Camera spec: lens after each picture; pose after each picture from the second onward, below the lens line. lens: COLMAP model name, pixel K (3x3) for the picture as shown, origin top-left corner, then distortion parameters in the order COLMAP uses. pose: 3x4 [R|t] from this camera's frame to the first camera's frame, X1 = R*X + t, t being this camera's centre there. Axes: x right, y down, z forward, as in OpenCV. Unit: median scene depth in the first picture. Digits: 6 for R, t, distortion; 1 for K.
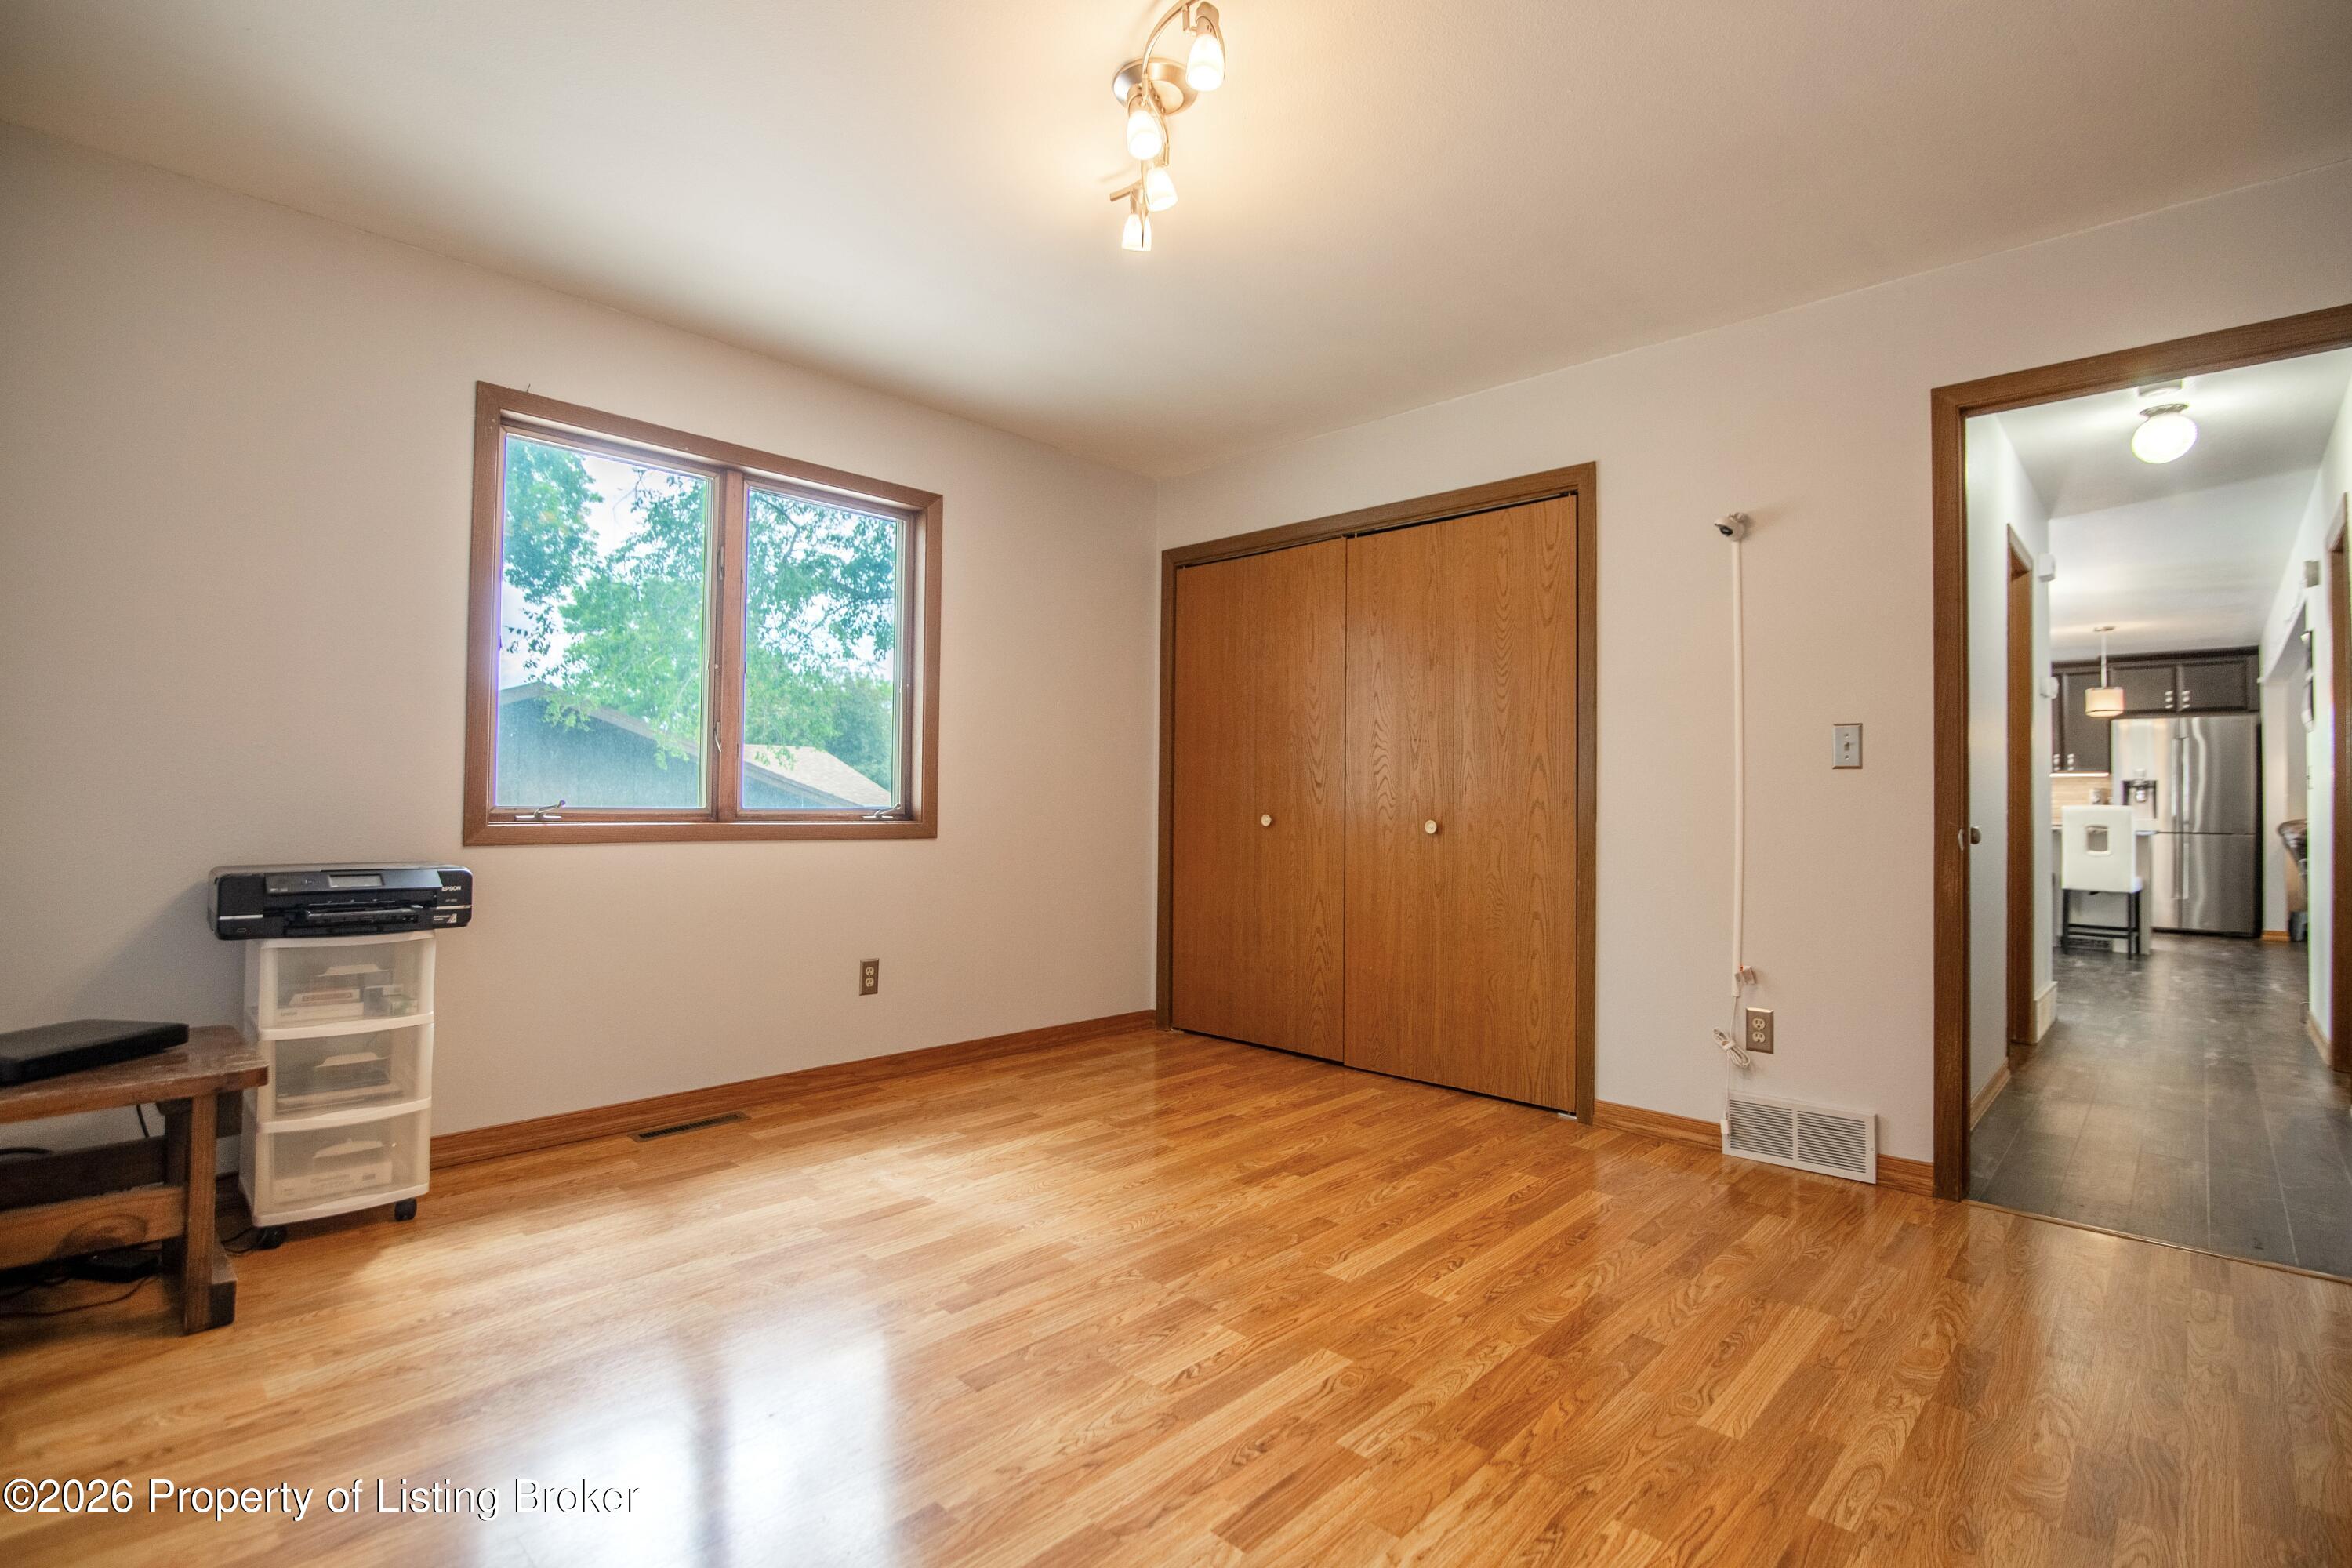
lens RADIAL K [[1084.3, 0, 1177.4], [0, 1084.3, 787.3], [0, 0, 1]] dist [-0.014189, -0.000894]
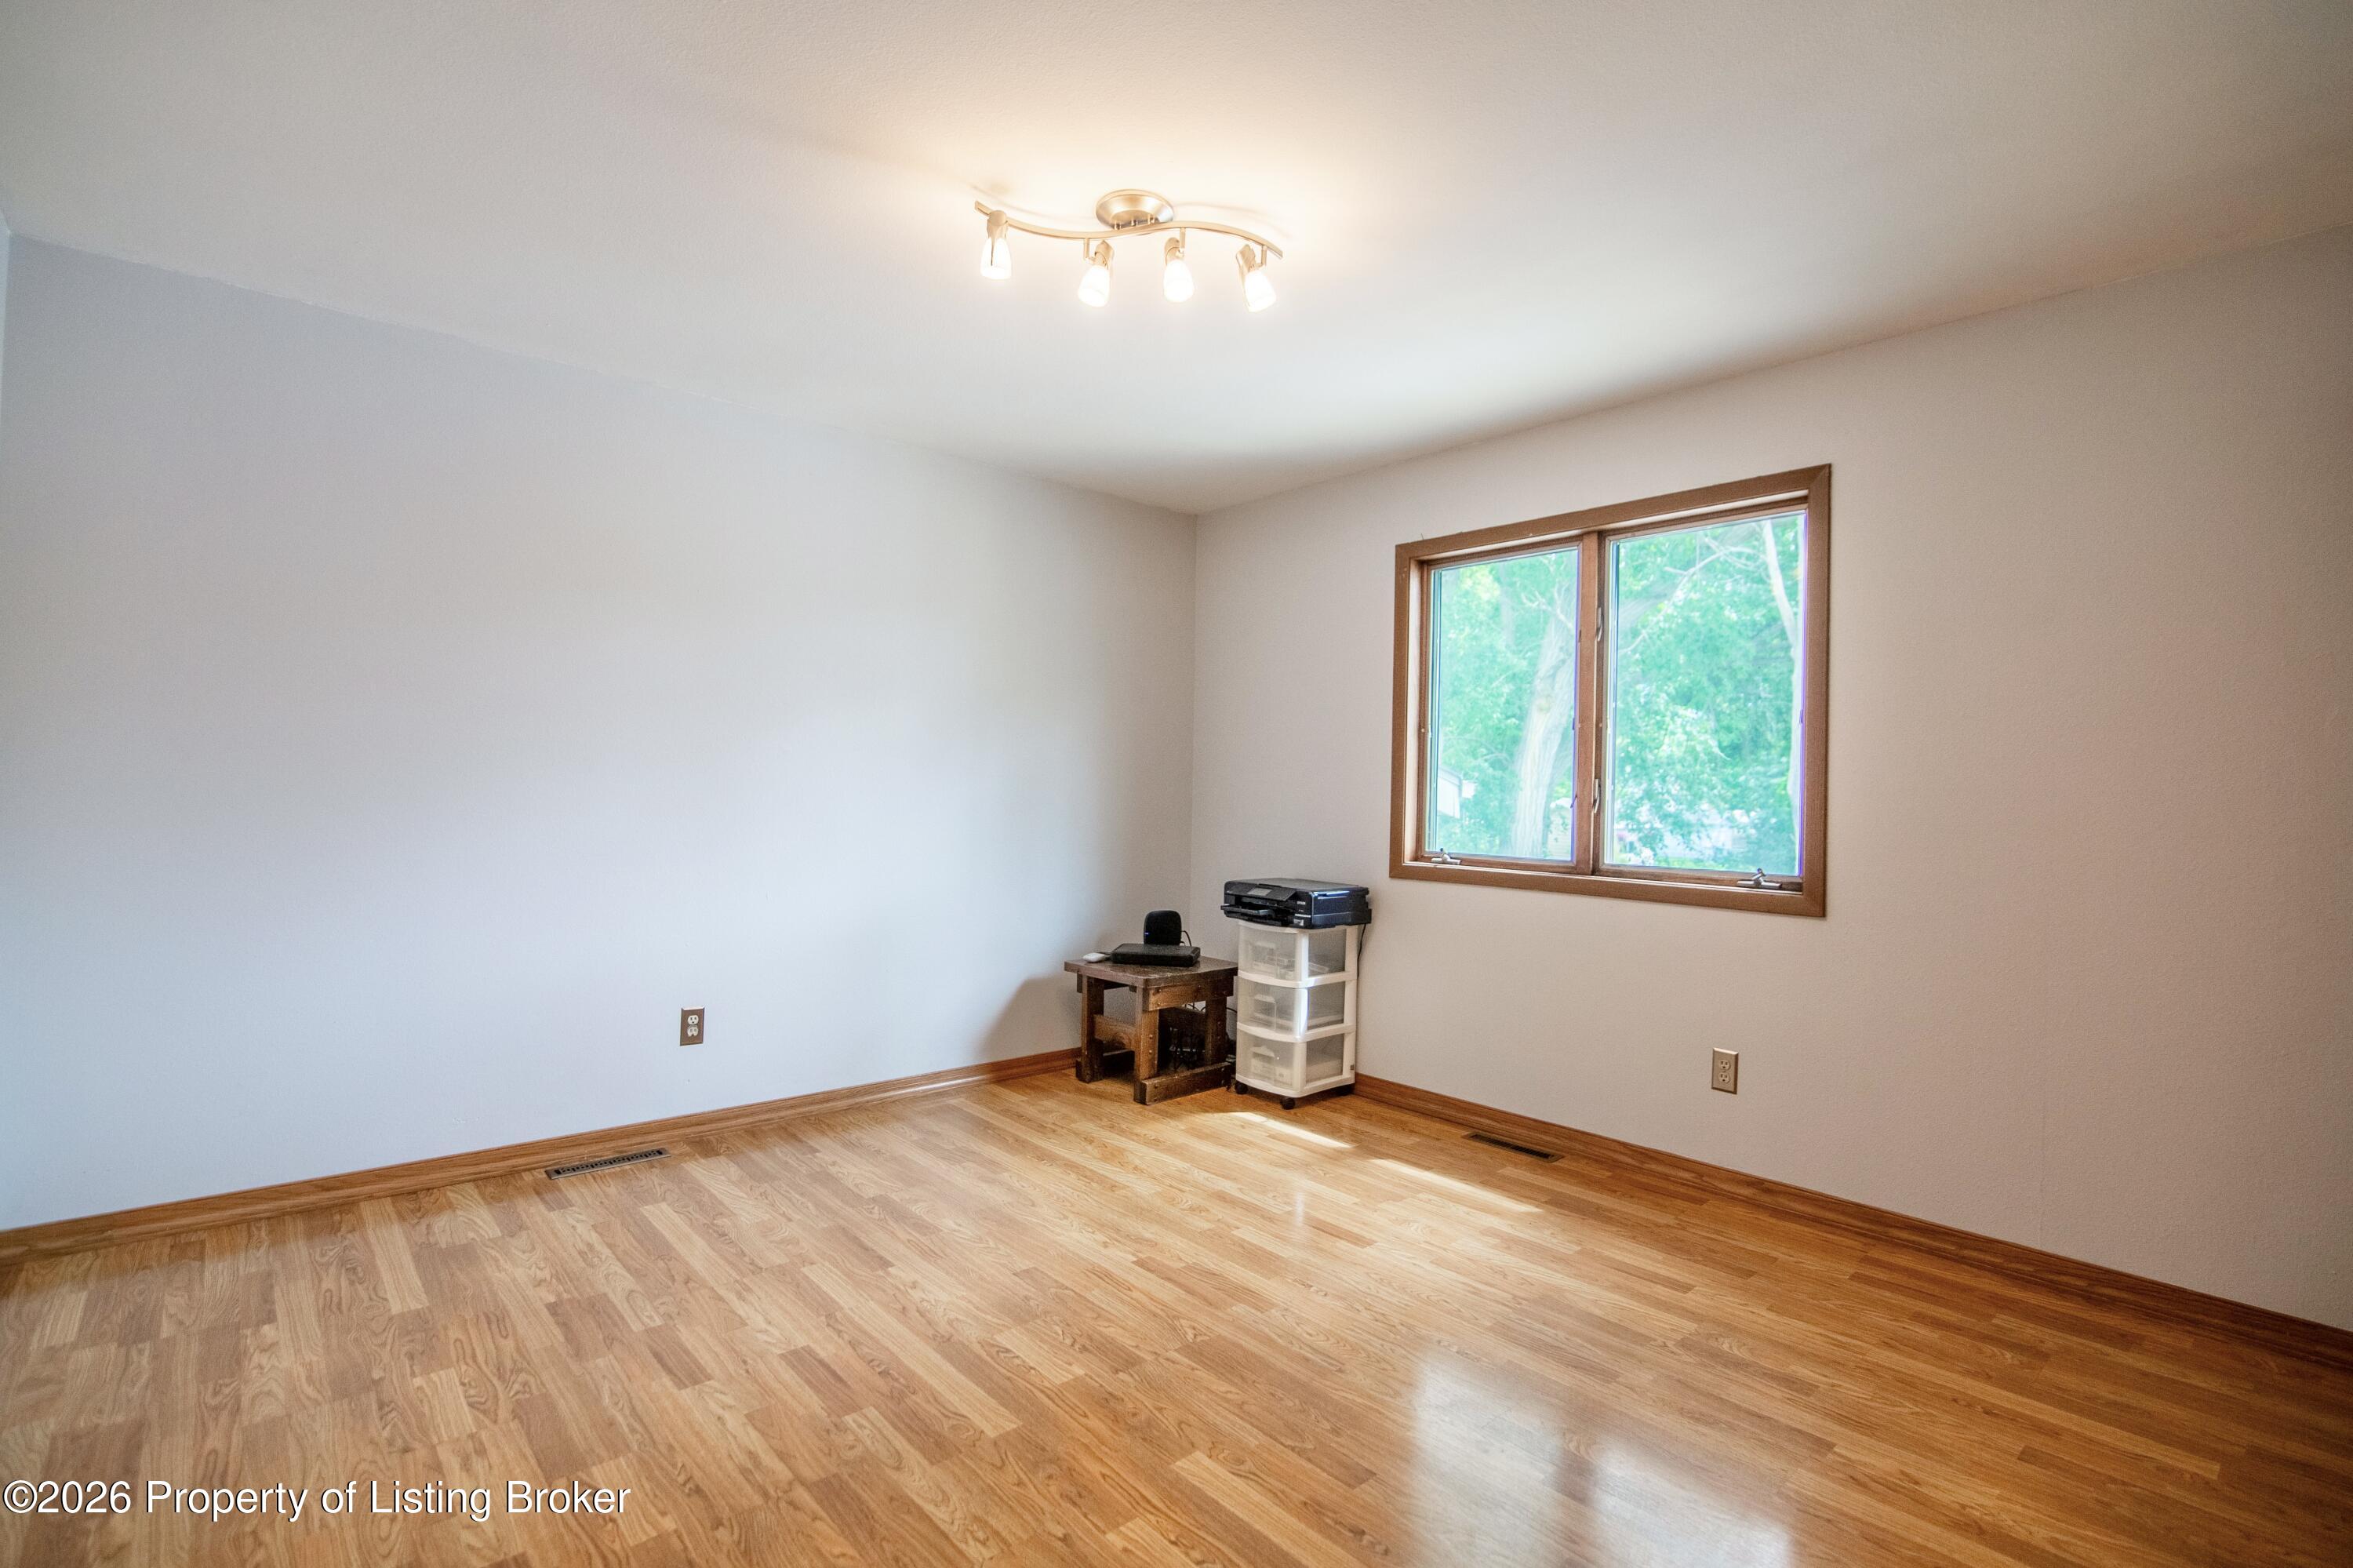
lens RADIAL K [[1084.8, 0, 1179.2], [0, 1084.8, 785.5], [0, 0, 1]] dist [-0.014189, -0.000894]
pose [[-0.082637, -0.017911, -0.996419, 0.943177], [-0.005857, 0.999830, -0.017487, -0.049216], [0.996563, 0.004391, -0.082728, 1.017547]]
